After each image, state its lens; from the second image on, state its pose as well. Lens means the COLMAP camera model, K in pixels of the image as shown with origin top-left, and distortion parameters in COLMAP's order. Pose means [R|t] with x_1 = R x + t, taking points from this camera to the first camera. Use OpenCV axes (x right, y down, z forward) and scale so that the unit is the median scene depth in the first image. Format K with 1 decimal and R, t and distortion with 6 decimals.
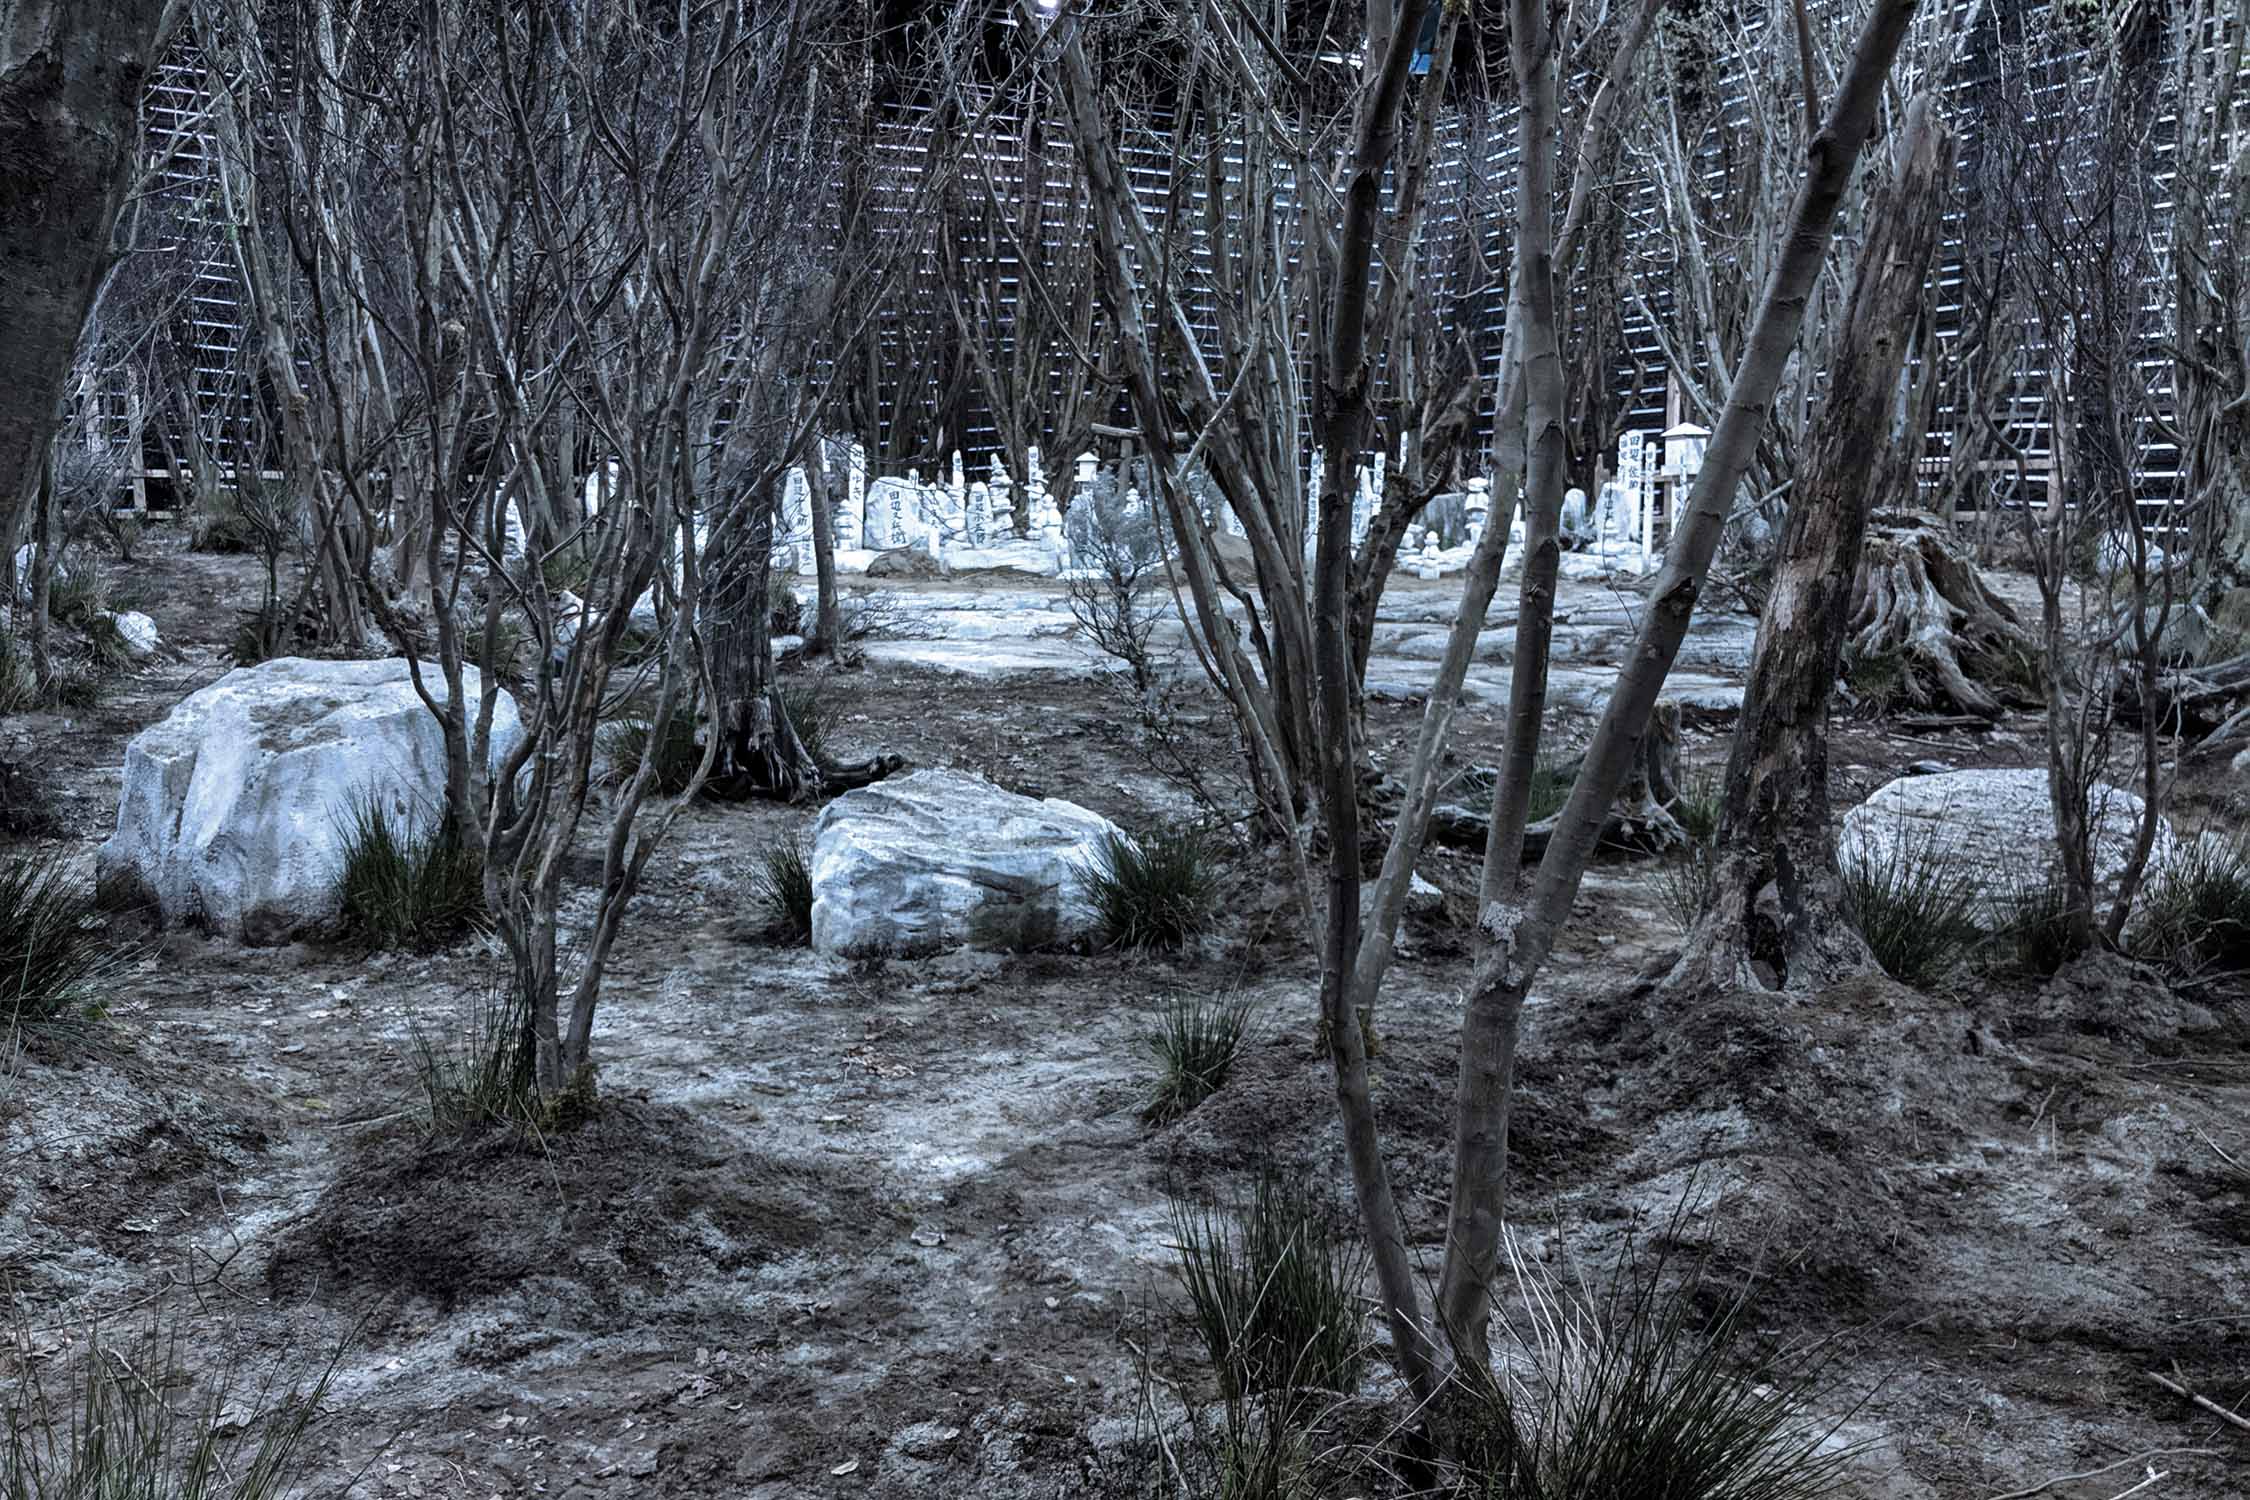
lens RADIAL K [[1744.5, 0, 1114.5], [0, 1744.5, 754.0], [0, 0, 1]] dist [0.064556, -0.002744]
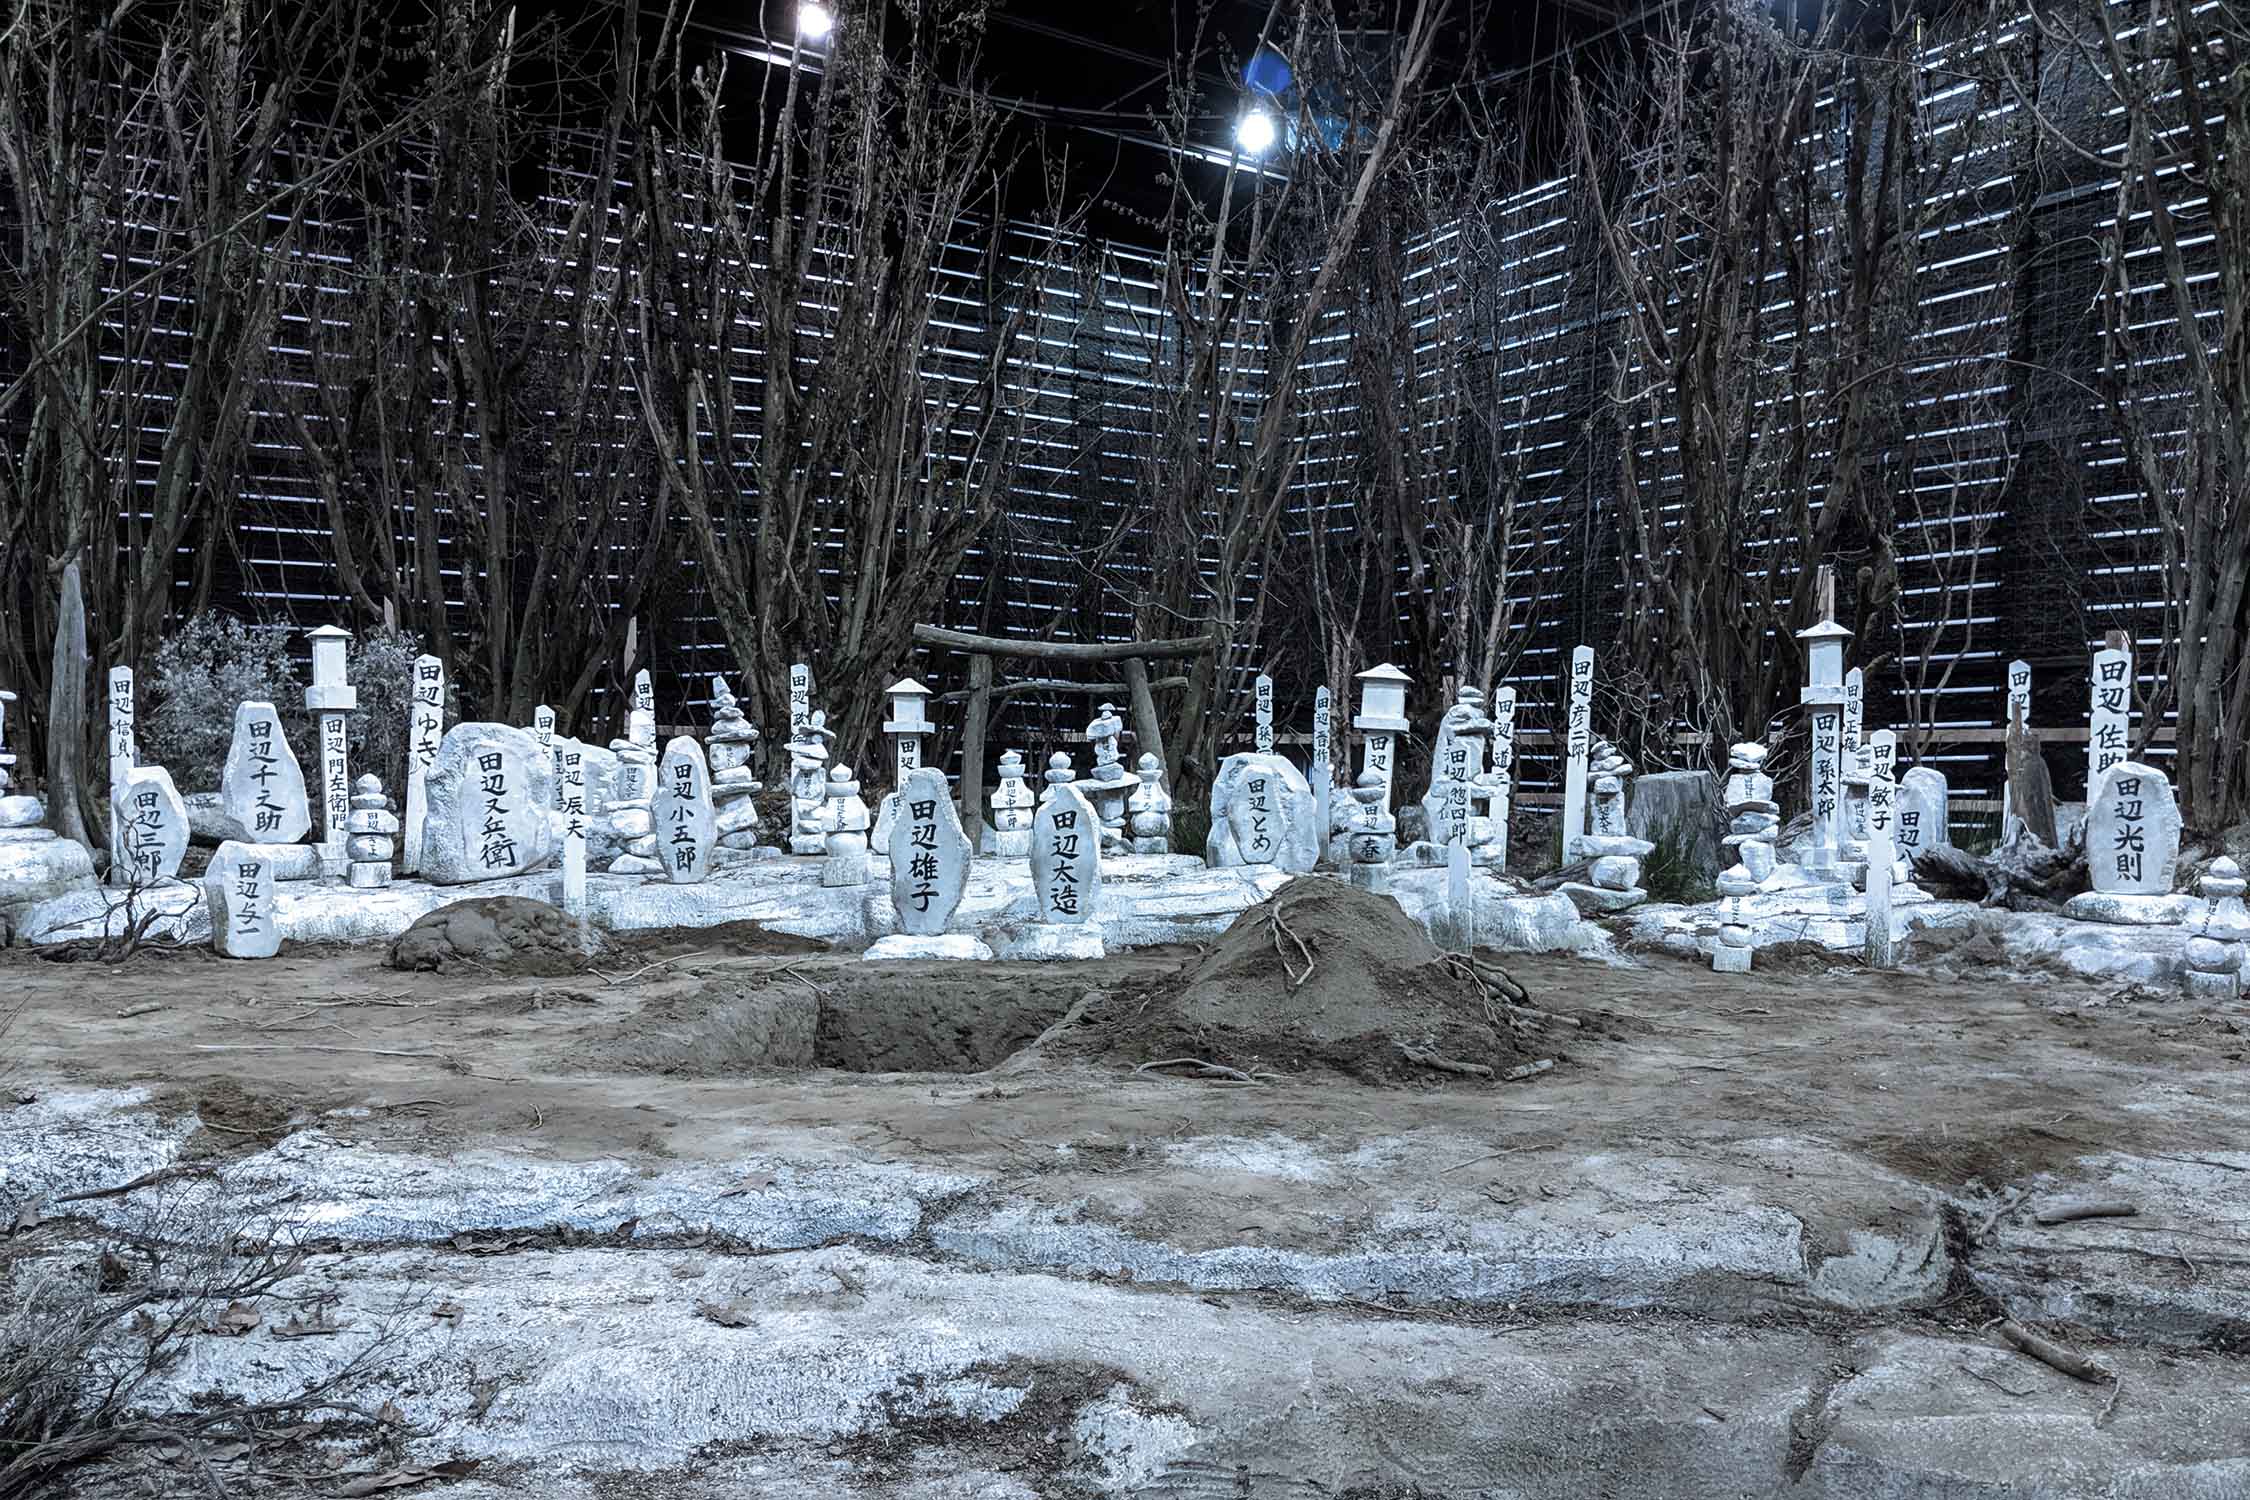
lens RADIAL K [[1744.5, 0, 1134.7], [0, 1744.5, 757.7], [0, 0, 1]] dist [0.064556, -0.002744]
pose [[0.986406, 0.008127, 0.164123, -0.034432], [0.013284, 0.991563, -0.128939, -0.084029], [-0.163786, 0.129367, 0.977977, 0.501931]]
